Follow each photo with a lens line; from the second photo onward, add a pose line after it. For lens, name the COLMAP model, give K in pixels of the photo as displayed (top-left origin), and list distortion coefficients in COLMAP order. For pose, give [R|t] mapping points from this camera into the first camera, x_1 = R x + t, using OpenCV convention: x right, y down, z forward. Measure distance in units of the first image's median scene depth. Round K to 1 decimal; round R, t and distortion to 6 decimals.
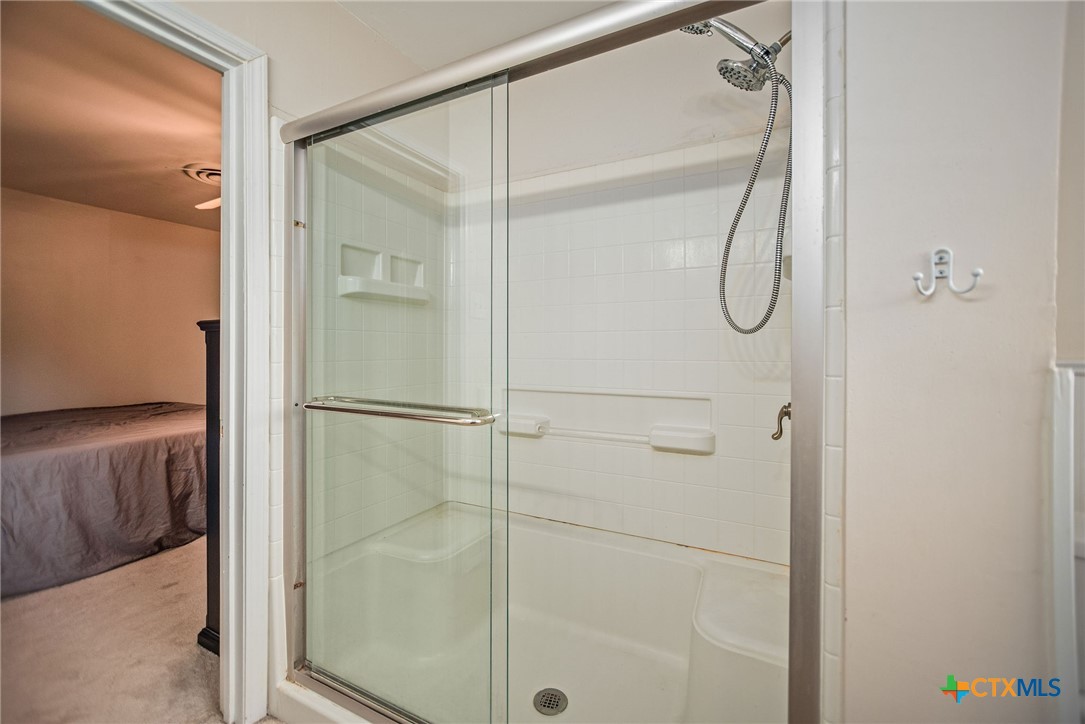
lens RADIAL K [[446.5, 0, 569.0], [0, 446.5, 360.0], [0, 0, 1]] dist [0.001008, 0.000521]
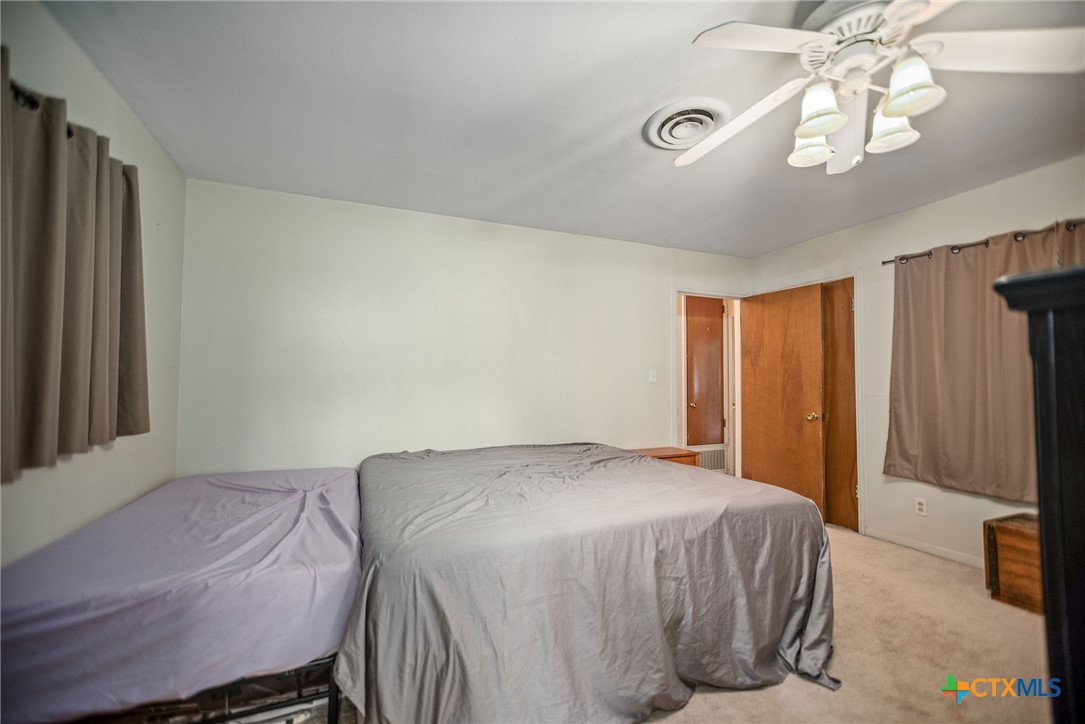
lens RADIAL K [[462.9, 0, 545.5], [0, 462.9, 379.3], [0, 0, 1]] dist [-0.000487, -0.000041]
pose [[0.761179, -0.004840, -0.648524, -0.625974], [-0.011136, 0.999727, -0.020532, -0.010064], [0.648447, 0.022851, 0.760917, 0.430191]]
